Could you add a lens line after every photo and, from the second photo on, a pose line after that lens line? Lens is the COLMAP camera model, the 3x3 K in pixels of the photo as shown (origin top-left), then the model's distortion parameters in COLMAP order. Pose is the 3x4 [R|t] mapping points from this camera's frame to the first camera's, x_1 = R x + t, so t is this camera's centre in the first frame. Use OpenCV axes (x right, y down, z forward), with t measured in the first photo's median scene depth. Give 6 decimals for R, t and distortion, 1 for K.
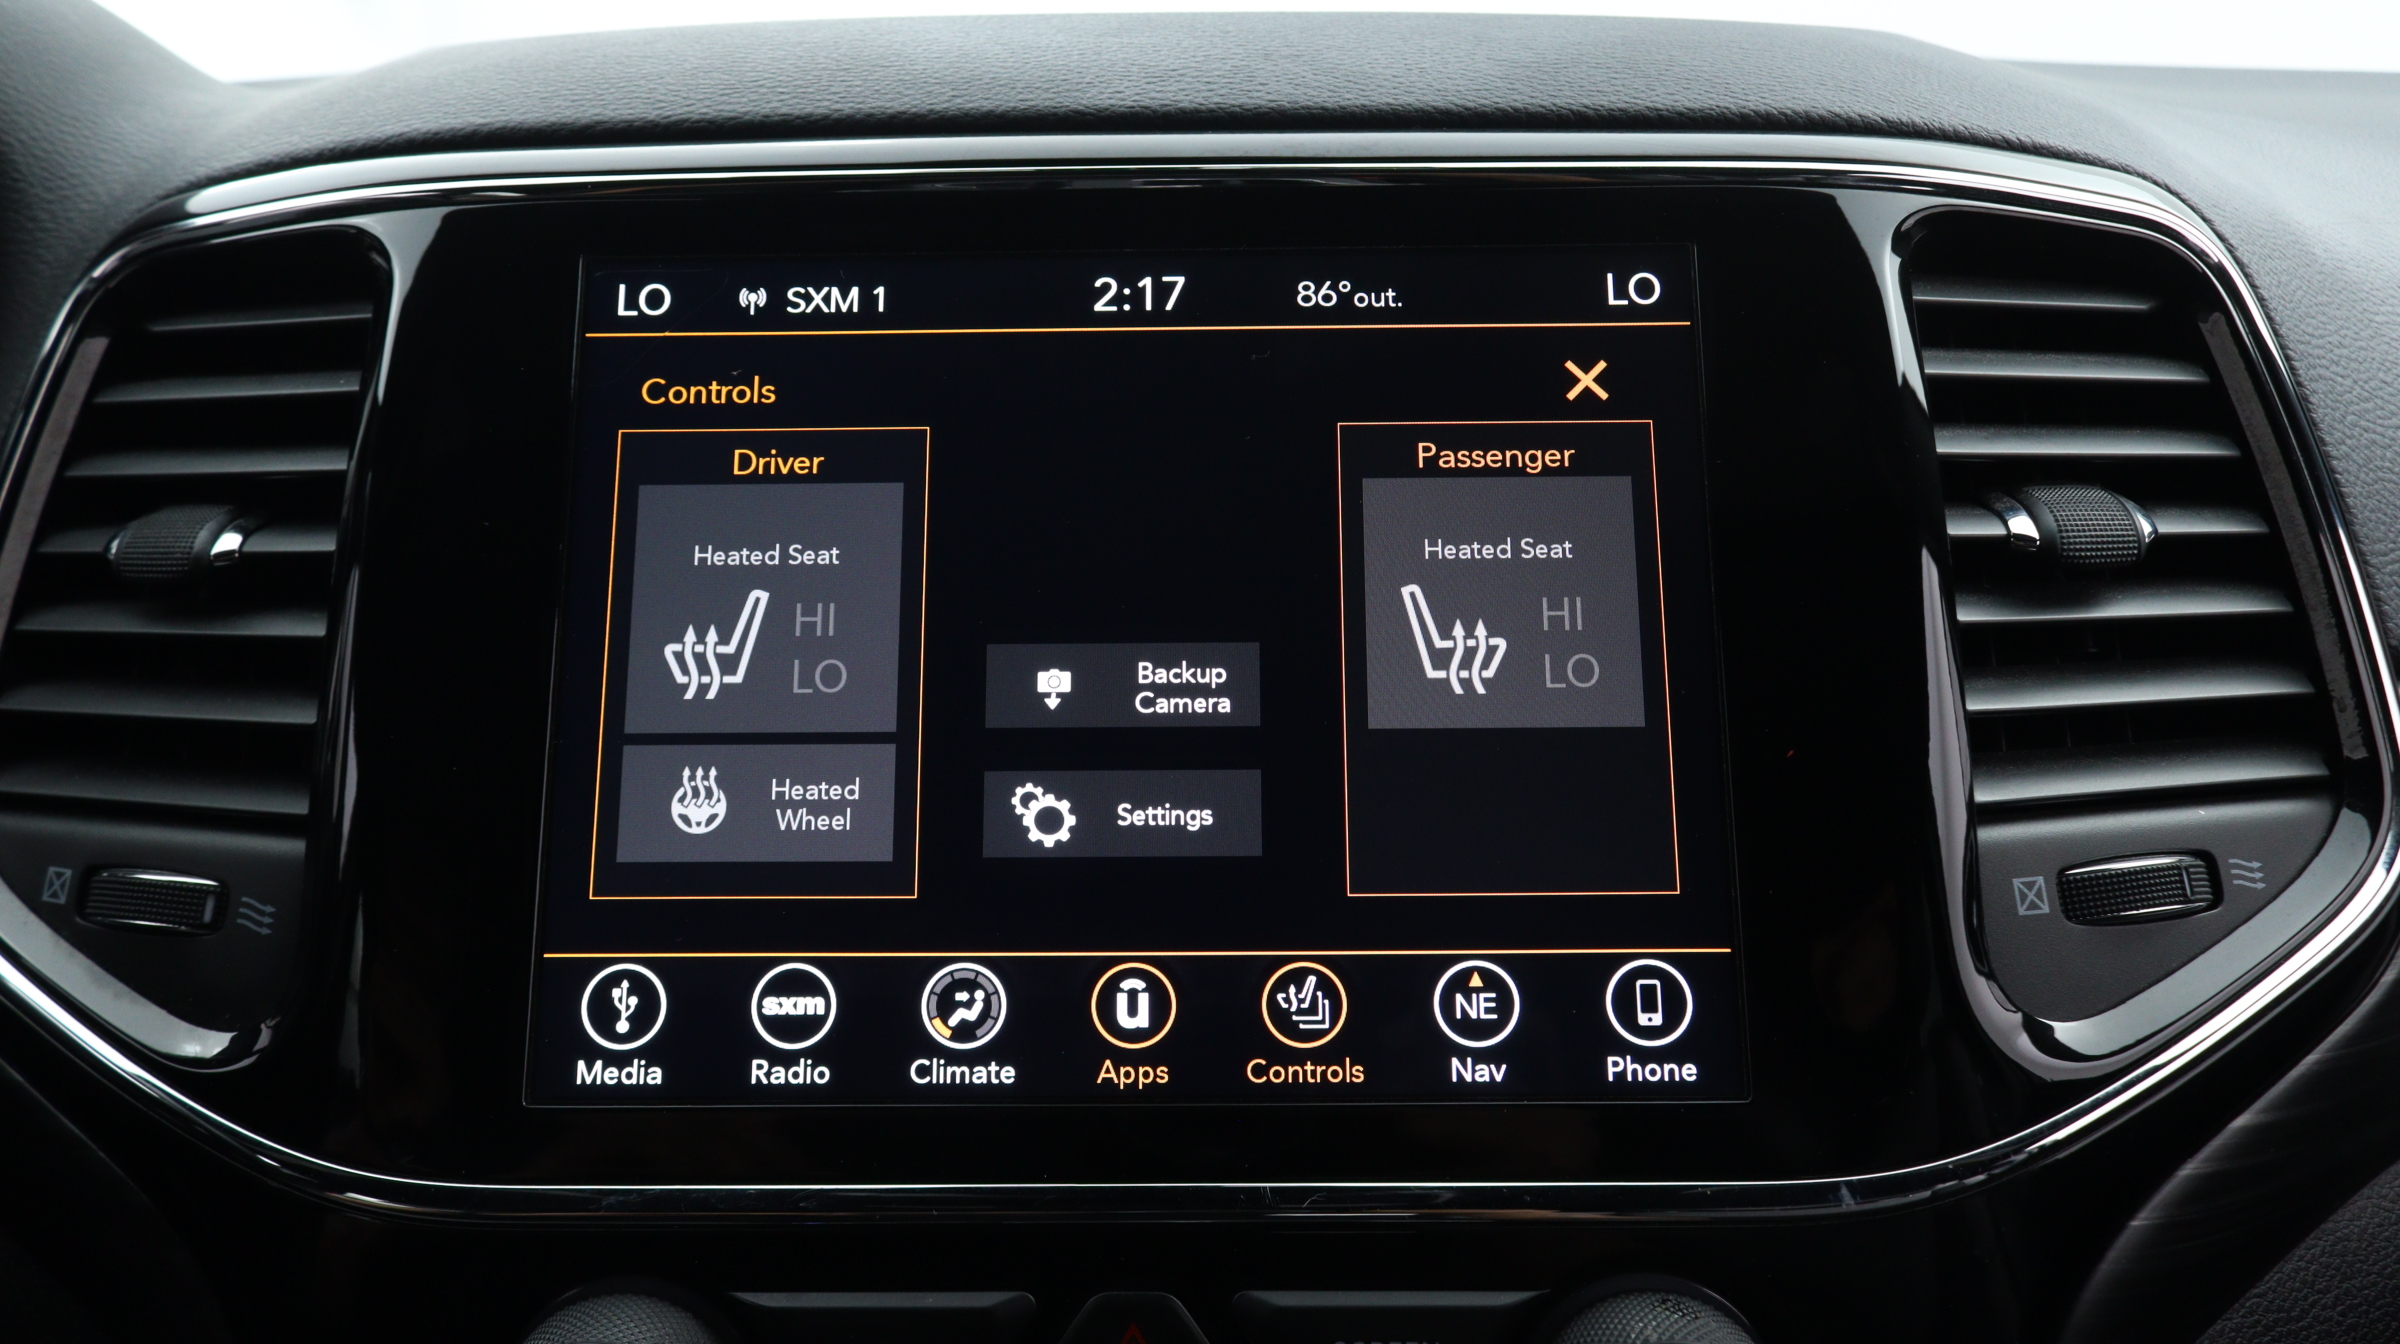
lens RADIAL K [[2116.3, 0, 1200.8], [0, 2116.3, 659.2], [0, 0, 1]] dist [-0.001884, -0.002310]
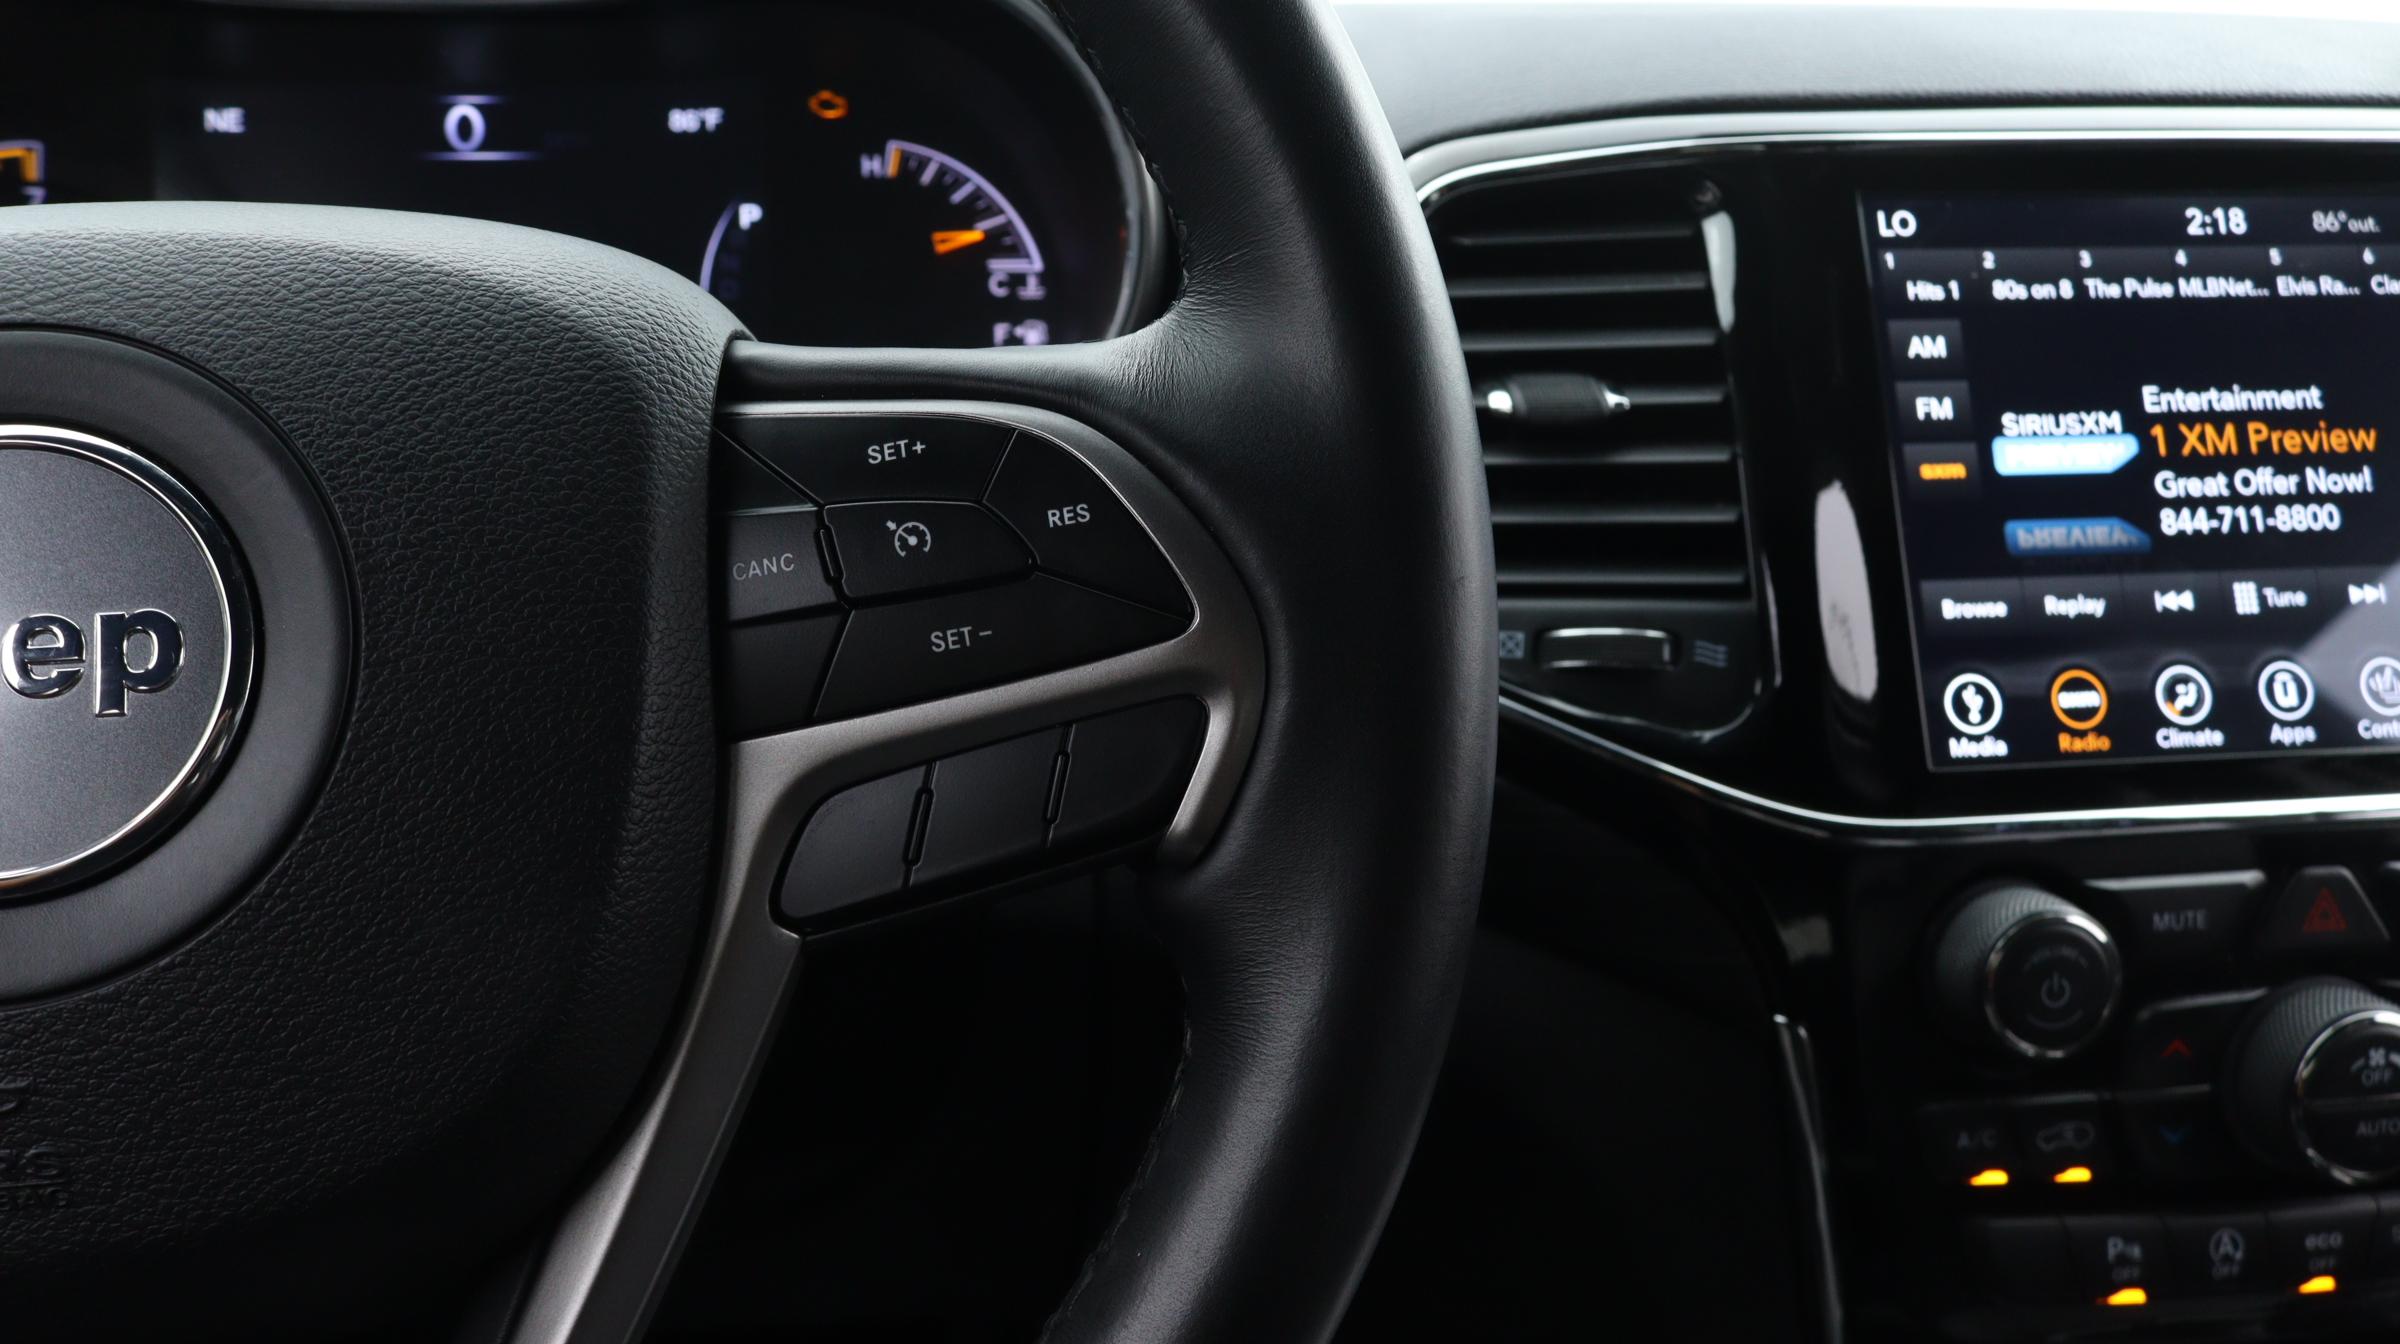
lens RADIAL K [[2116.3, 0, 1198.3], [0, 2116.3, 682.9], [0, 0, 1]] dist [-0.001884, -0.002310]
pose [[0.985883, -0.033985, 0.163953, -1.054563], [0.027429, 0.998738, 0.042083, 0.072306], [-0.165176, -0.036992, 0.985570, -0.373042]]
